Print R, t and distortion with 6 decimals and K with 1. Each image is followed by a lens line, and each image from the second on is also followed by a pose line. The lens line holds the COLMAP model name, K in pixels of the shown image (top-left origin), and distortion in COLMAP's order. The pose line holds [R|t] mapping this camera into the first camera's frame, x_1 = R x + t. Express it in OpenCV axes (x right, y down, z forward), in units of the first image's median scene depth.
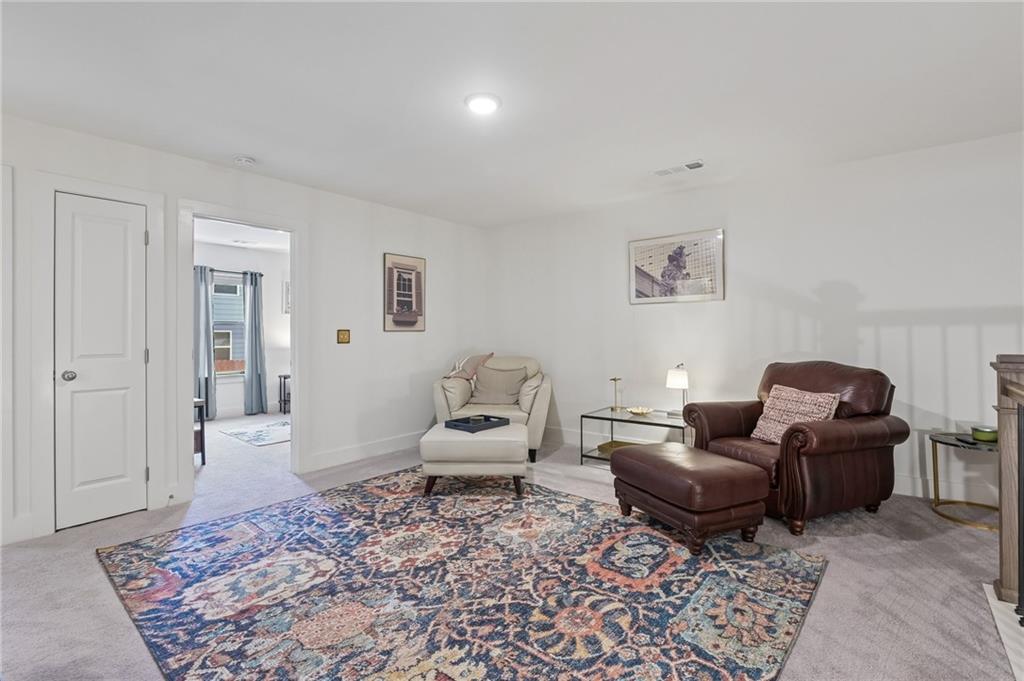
lens RADIAL K [[468.2, 0, 511.8], [0, 468.2, 334.6], [0, 0, 1]] dist [-0.001212, -0.000078]
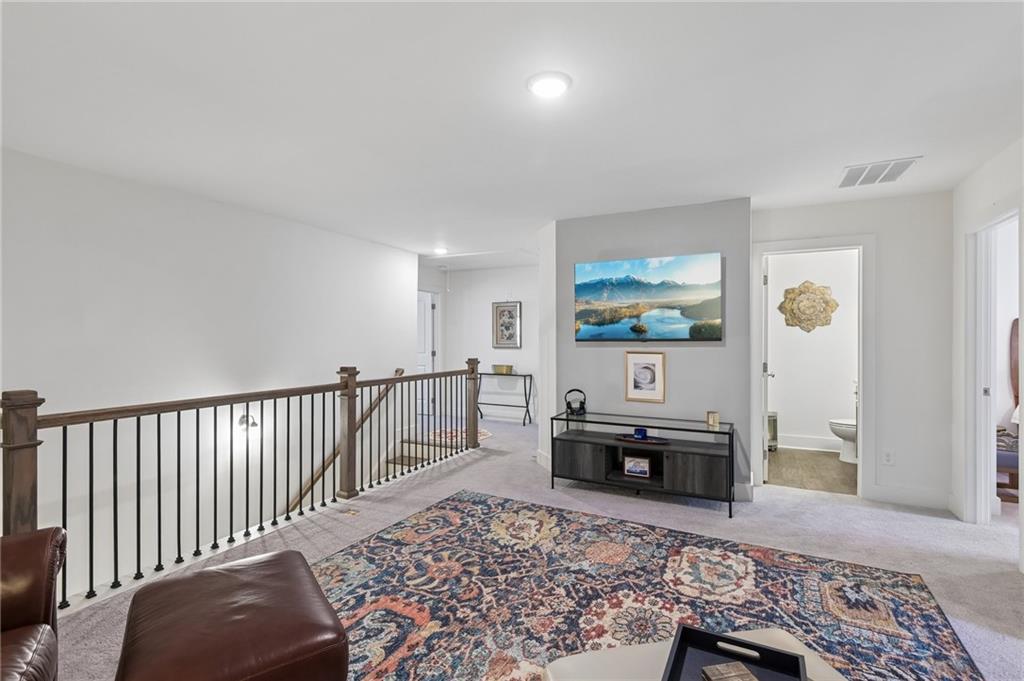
lens RADIAL K [[468.2, 0, 512.1], [0, 468.2, 337.8], [0, 0, 1]] dist [-0.001212, -0.000078]
pose [[-0.977181, 0.004732, -0.212357, 0.211238], [0.004309, 0.999988, 0.002454, -0.067812], [0.212366, 0.001483, -0.977189, 2.117404]]
